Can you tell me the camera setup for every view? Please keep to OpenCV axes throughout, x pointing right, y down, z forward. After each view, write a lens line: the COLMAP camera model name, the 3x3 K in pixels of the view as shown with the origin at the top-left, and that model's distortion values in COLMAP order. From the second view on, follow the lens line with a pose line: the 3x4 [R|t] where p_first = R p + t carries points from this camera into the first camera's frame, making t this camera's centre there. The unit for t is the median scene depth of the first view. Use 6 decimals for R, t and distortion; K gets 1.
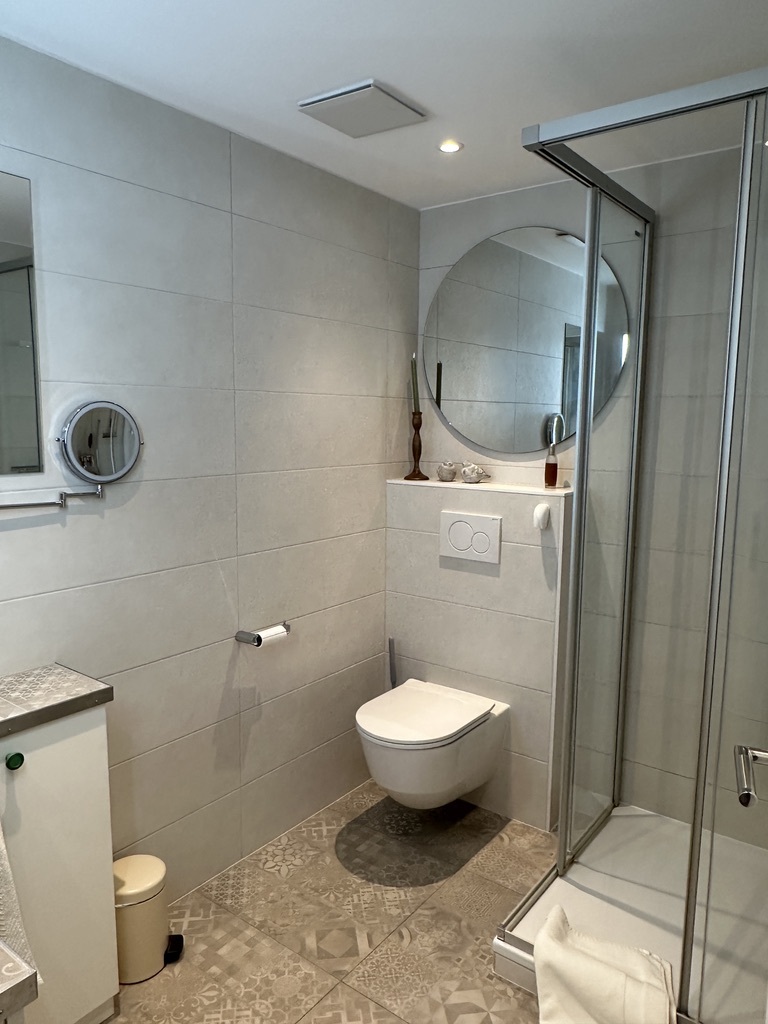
lens RADIAL K [[720.6, 0, 380.8], [0, 720.6, 511.9], [0, 0, 1]] dist [0.001510, 0.004710]
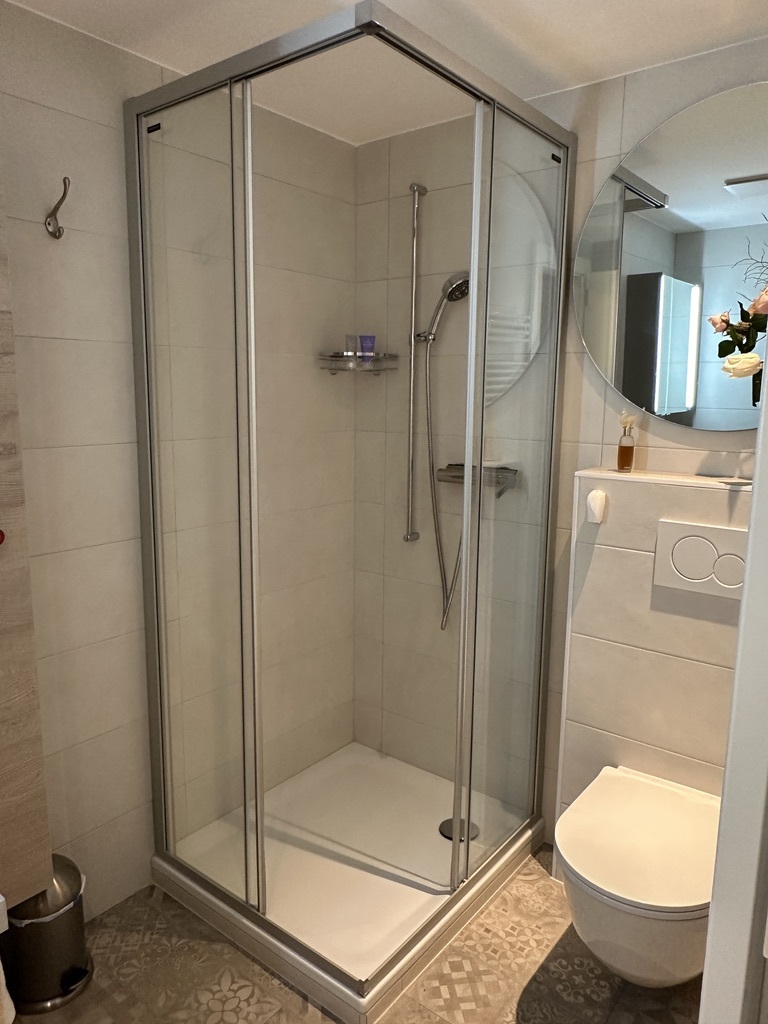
lens RADIAL K [[720.6, 0, 380.8], [0, 720.6, 511.9], [0, 0, 1]] dist [0.001510, 0.004710]
pose [[-0.999651, -0.022515, 0.013804, -0.299400], [-0.017422, 0.955009, 0.296064, -0.194234], [-0.019848, 0.295720, -0.955069, 1.598324]]
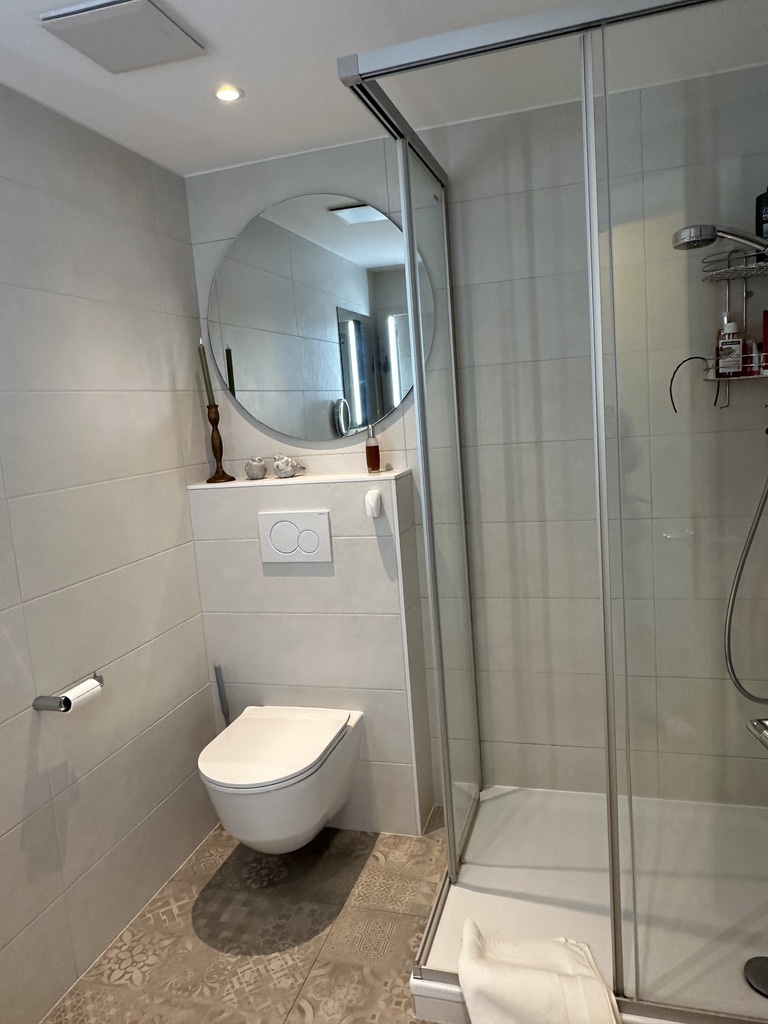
lens RADIAL K [[721.6, 0, 381.2], [0, 721.6, 505.0], [0, 0, 1]] dist [-0.002703, 0.004166]
pose [[0.935515, -0.127800, 0.329362, -0.078504], [0.130844, 0.991318, 0.013007, -0.002839], [-0.328165, 0.030927, 0.944114, 0.131074]]
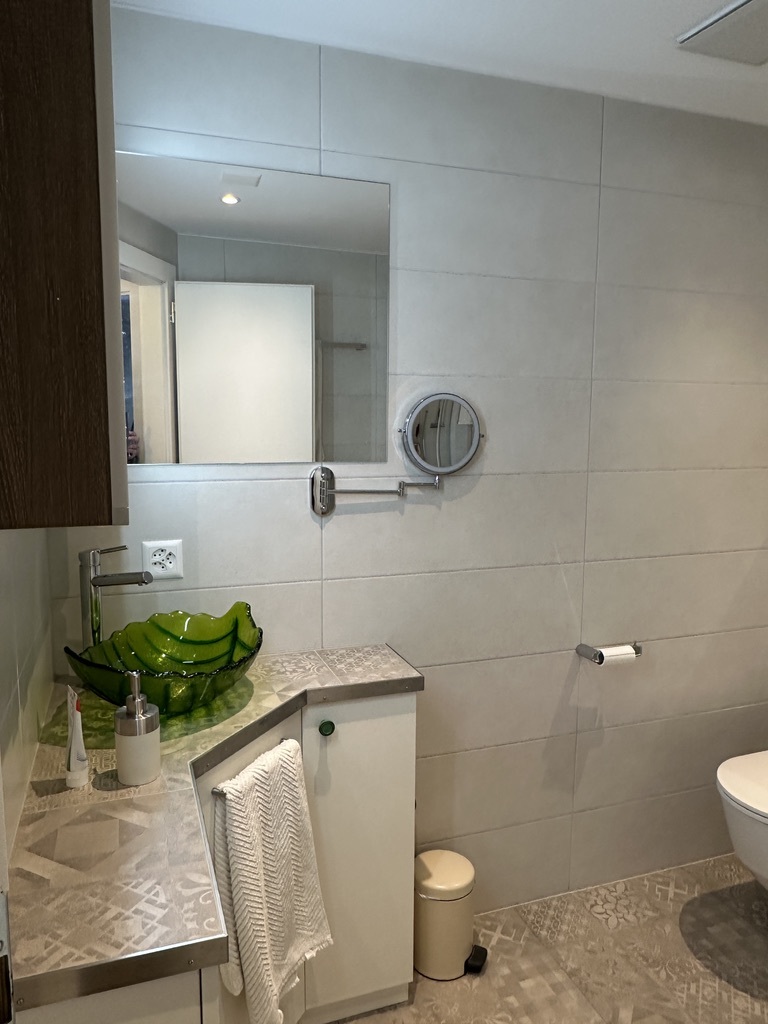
lens RADIAL K [[720.6, 0, 380.8], [0, 720.6, 511.9], [0, 0, 1]] dist [0.001510, 0.004710]
pose [[0.839156, 0.065105, -0.539980, 0.074174], [-0.070673, 0.997445, 0.010430, 0.006227], [0.539279, 0.029409, 0.841613, 0.087162]]
